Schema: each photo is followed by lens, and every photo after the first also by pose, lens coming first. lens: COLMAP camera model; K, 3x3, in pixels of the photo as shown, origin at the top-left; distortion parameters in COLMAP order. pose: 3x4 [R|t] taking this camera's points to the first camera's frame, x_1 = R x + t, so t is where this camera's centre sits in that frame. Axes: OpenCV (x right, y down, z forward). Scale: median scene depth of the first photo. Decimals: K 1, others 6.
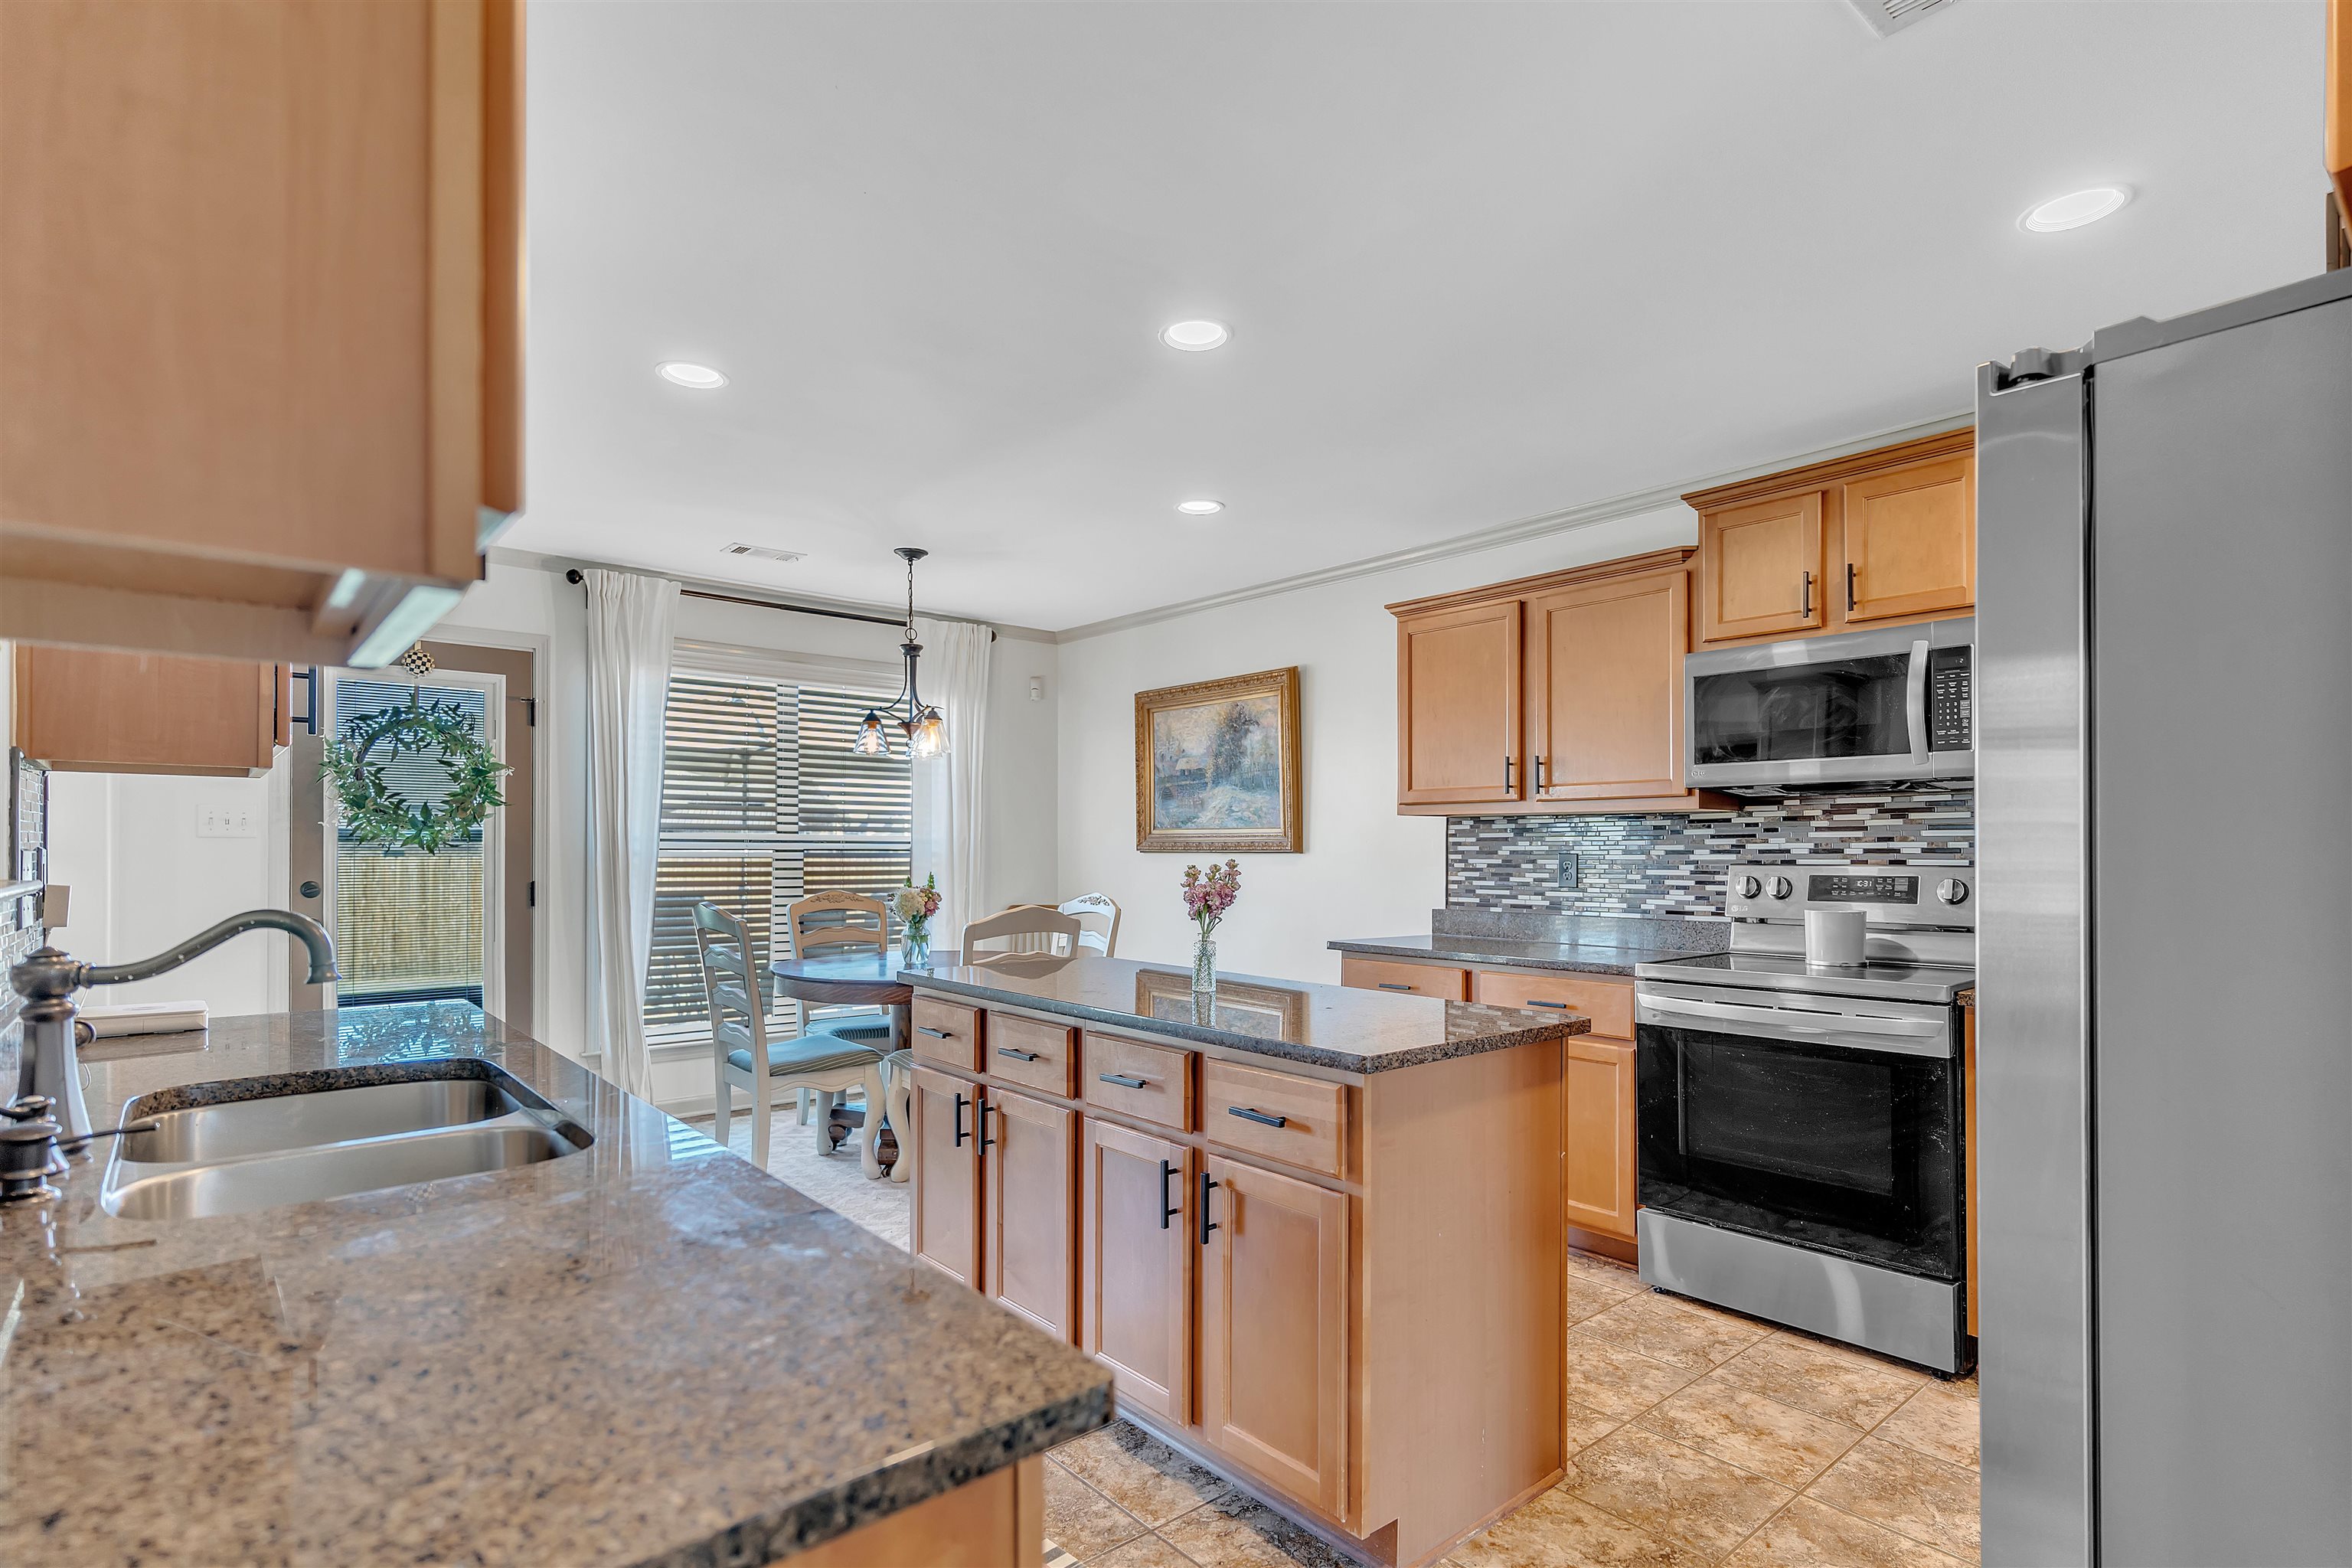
lens RADIAL K [[1176.9, 0, 1185.2], [0, 1176.9, 842.4], [0, 0, 1]] dist [0.003946, 0.000591]
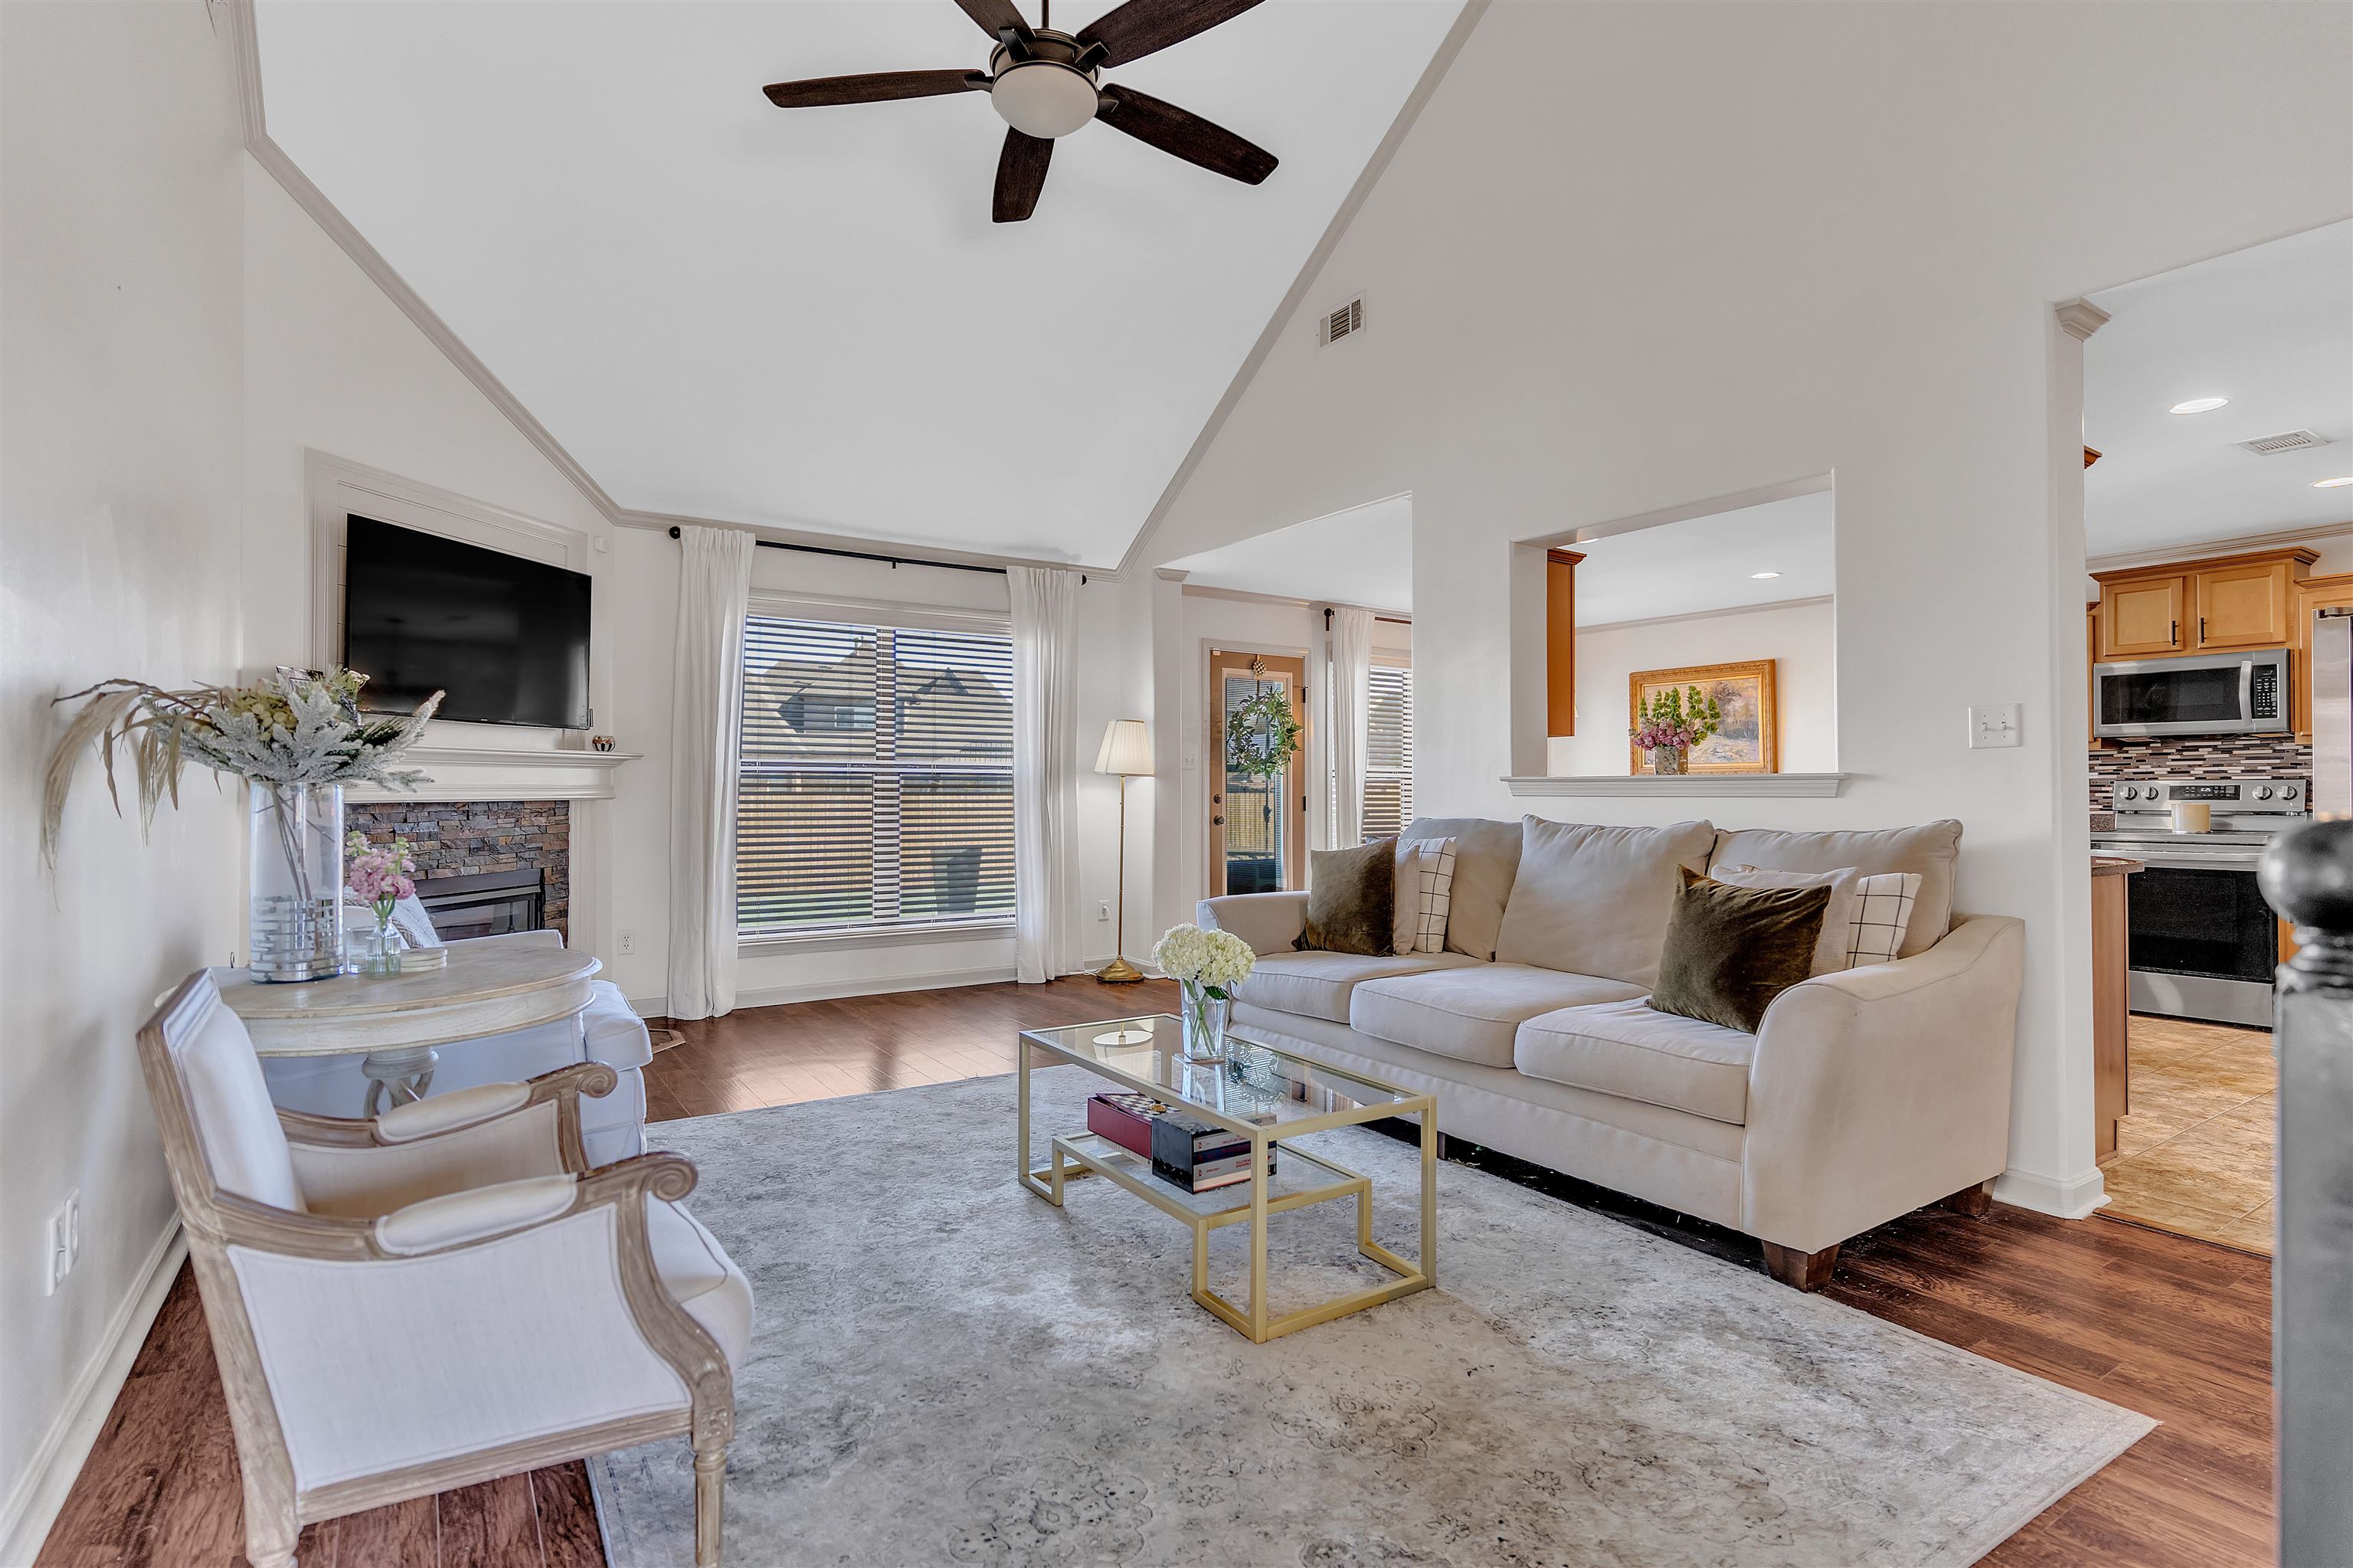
lens RADIAL K [[1177.5, 0, 1180.2], [0, 1177.5, 782.0], [0, 0, 1]] dist [0.003946, 0.000591]
pose [[0.993312, -0.002007, -0.115446, -0.709751], [0.001755, 0.999996, -0.002286, 0.022273], [0.115450, 0.002068, 0.993311, -0.896429]]
